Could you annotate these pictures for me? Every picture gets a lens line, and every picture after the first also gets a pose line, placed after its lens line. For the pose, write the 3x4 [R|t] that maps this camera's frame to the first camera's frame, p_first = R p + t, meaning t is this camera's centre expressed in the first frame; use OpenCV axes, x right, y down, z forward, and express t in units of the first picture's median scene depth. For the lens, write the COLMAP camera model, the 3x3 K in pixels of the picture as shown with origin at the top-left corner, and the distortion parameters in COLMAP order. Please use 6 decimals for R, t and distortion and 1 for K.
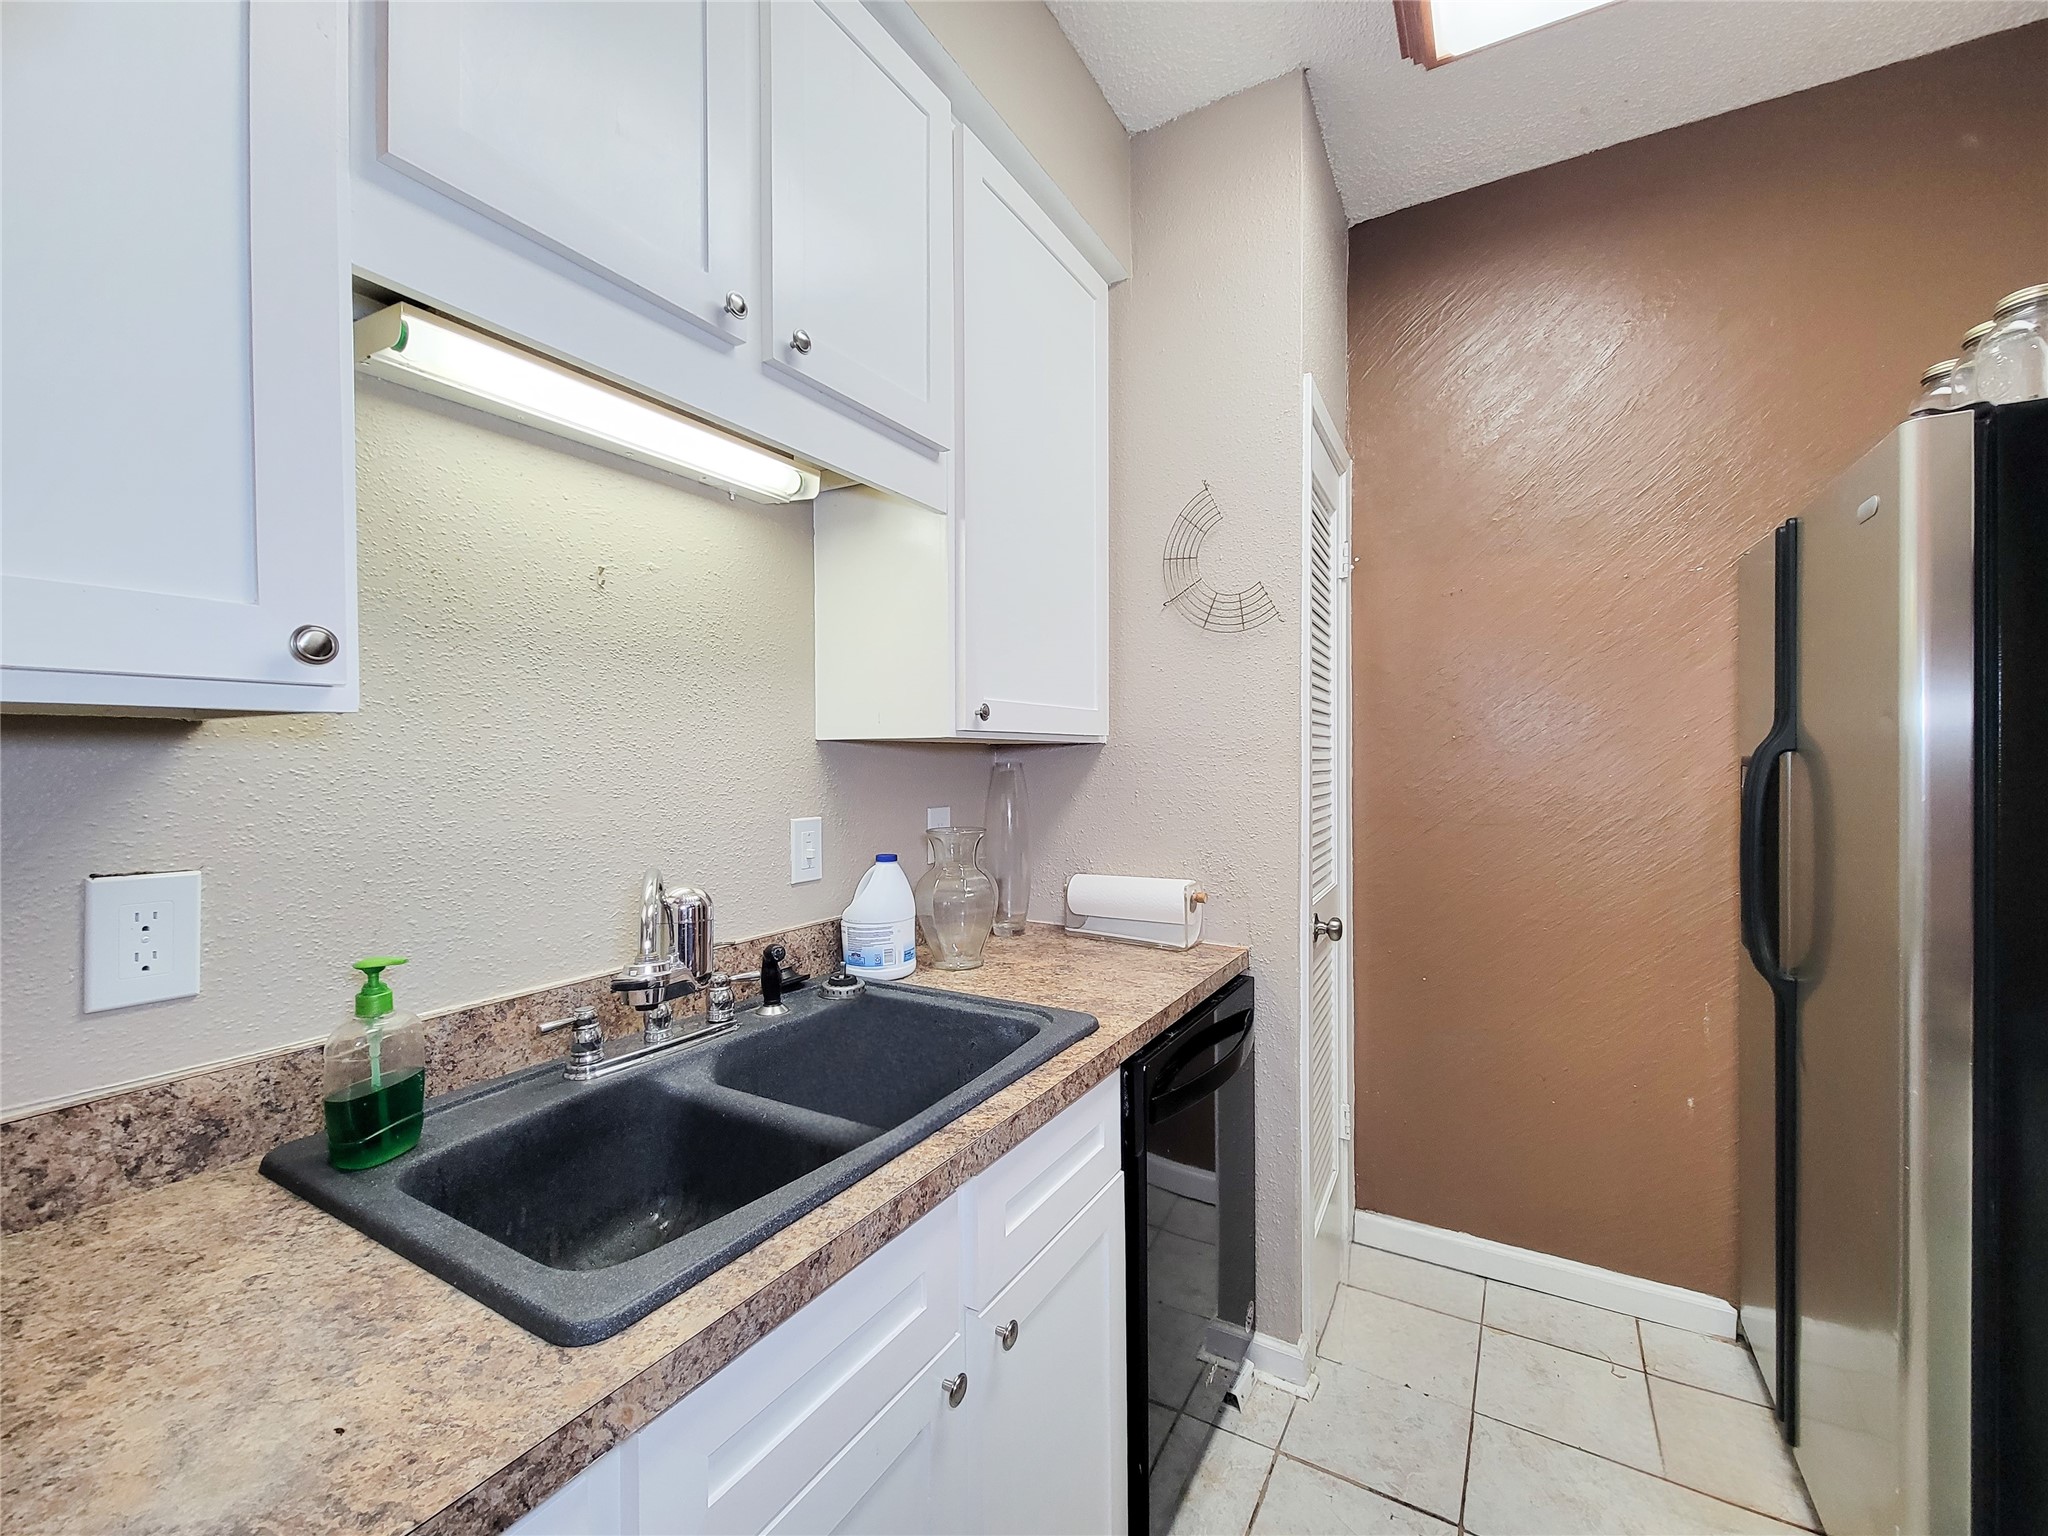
lens RADIAL K [[838.0, 0, 1000.4], [0, 838.0, 770.5], [0, 0, 1]] dist [0.004597, -0.002596]
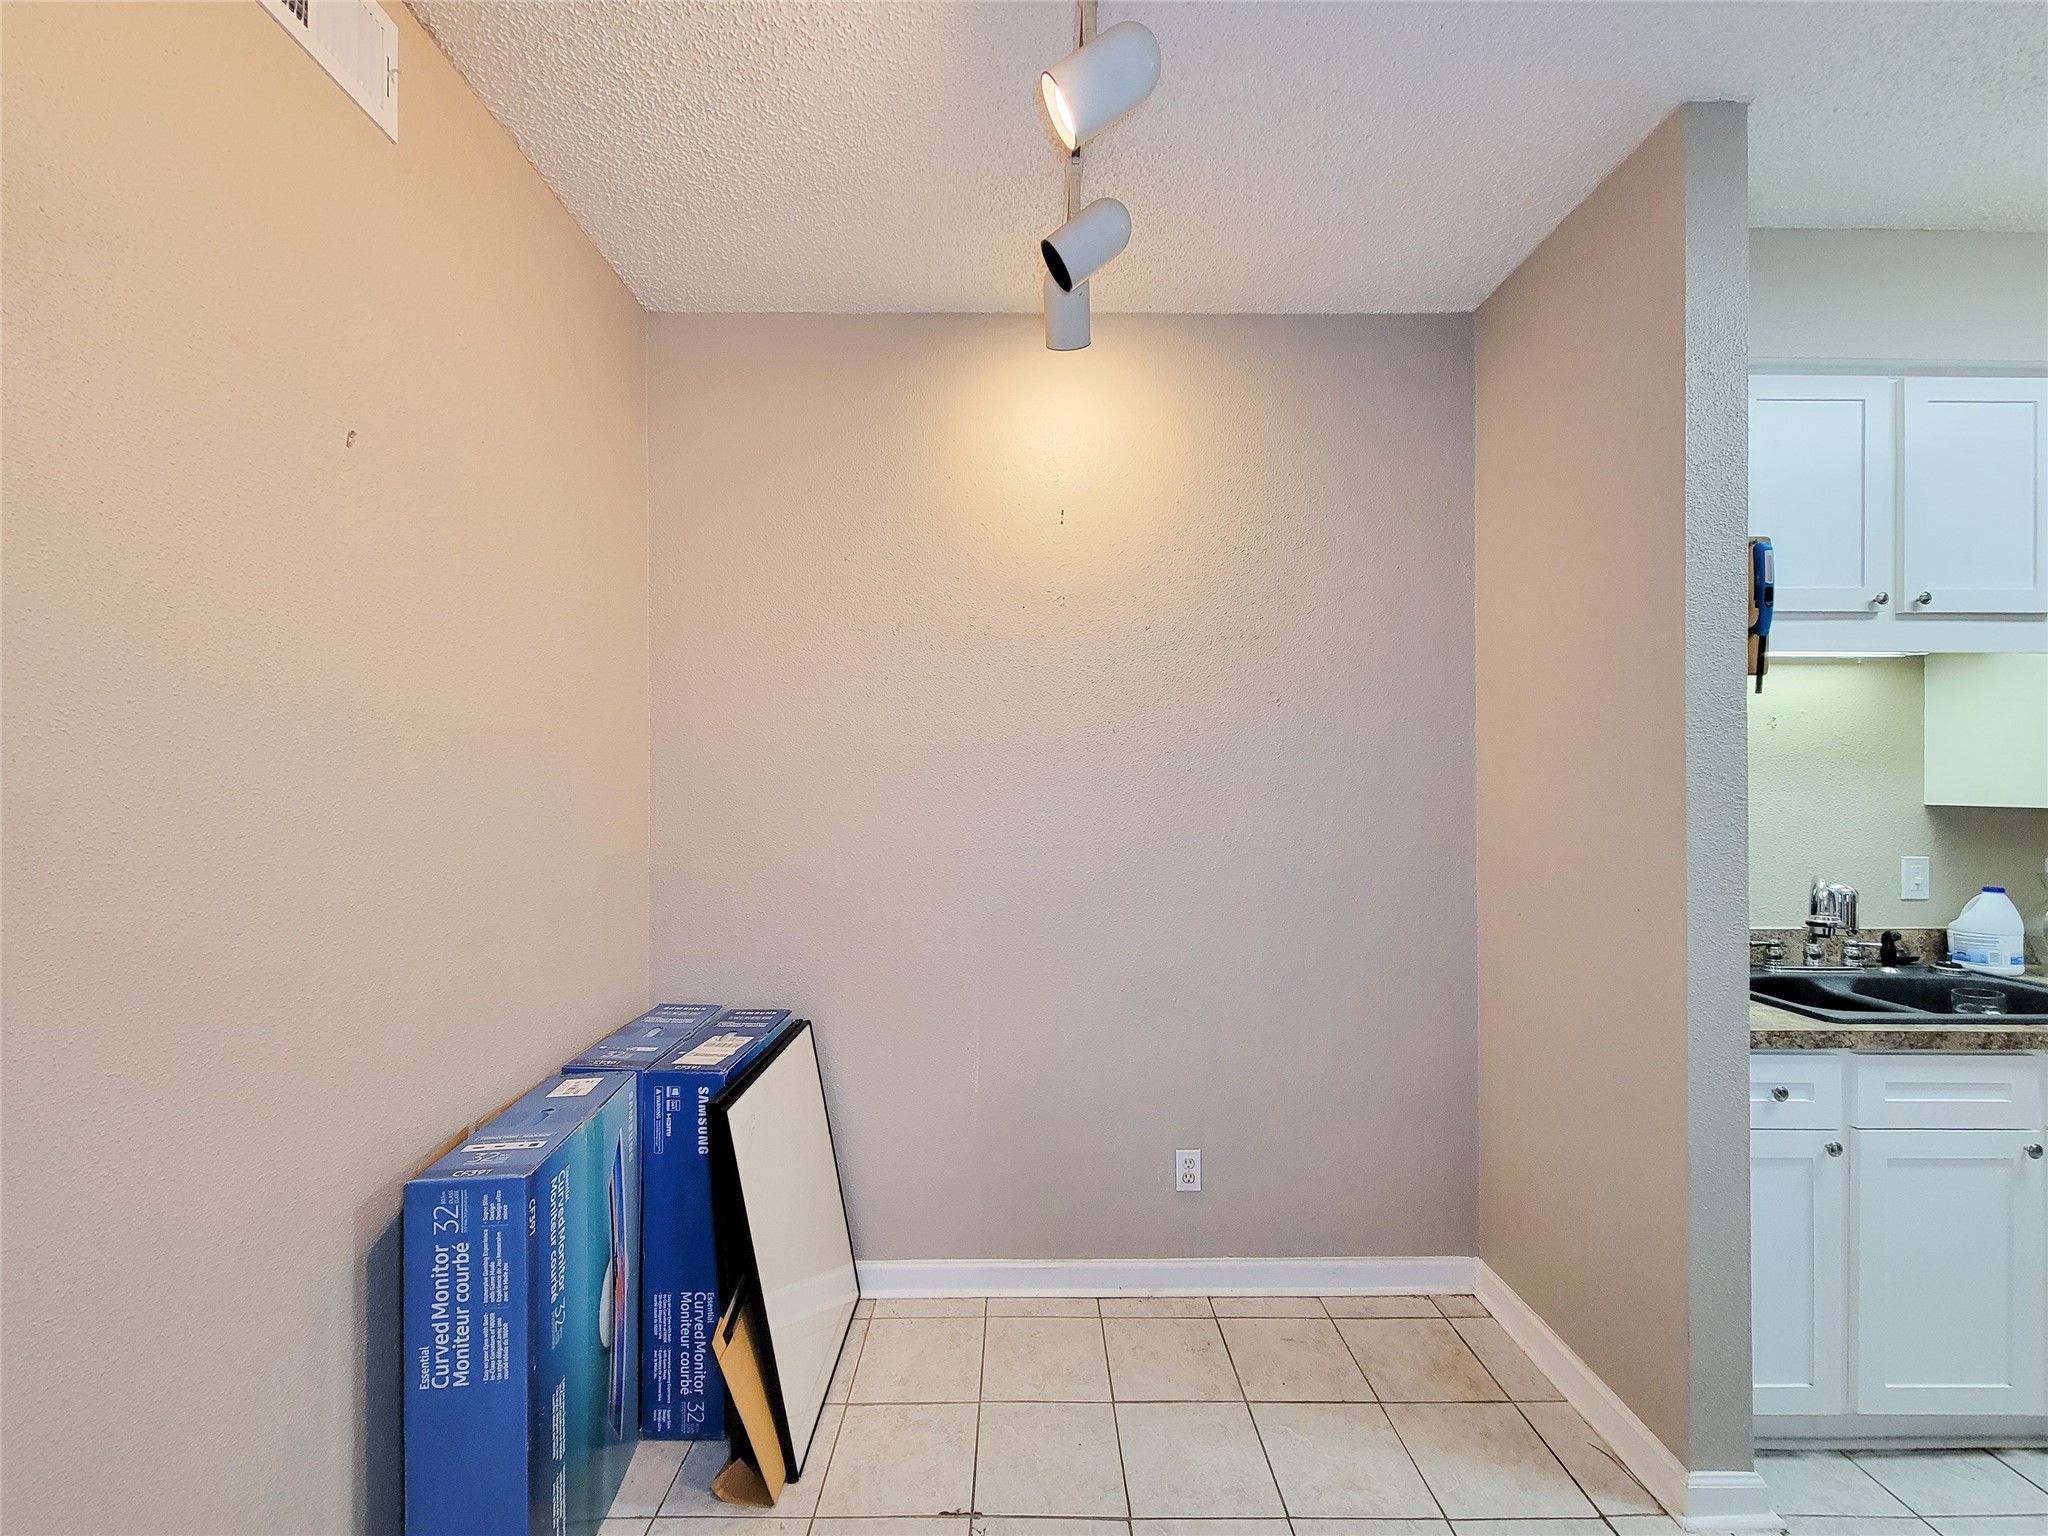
lens RADIAL K [[851.4, 0, 1021.5], [0, 851.4, 782.5], [0, 0, 1]] dist [-0.002980, -0.000108]
pose [[0.537098, 0.006893, -0.843492, 0.190612], [-0.016240, 0.999866, -0.002170, -0.048359], [0.843363, 0.014863, 0.537138, -1.171312]]
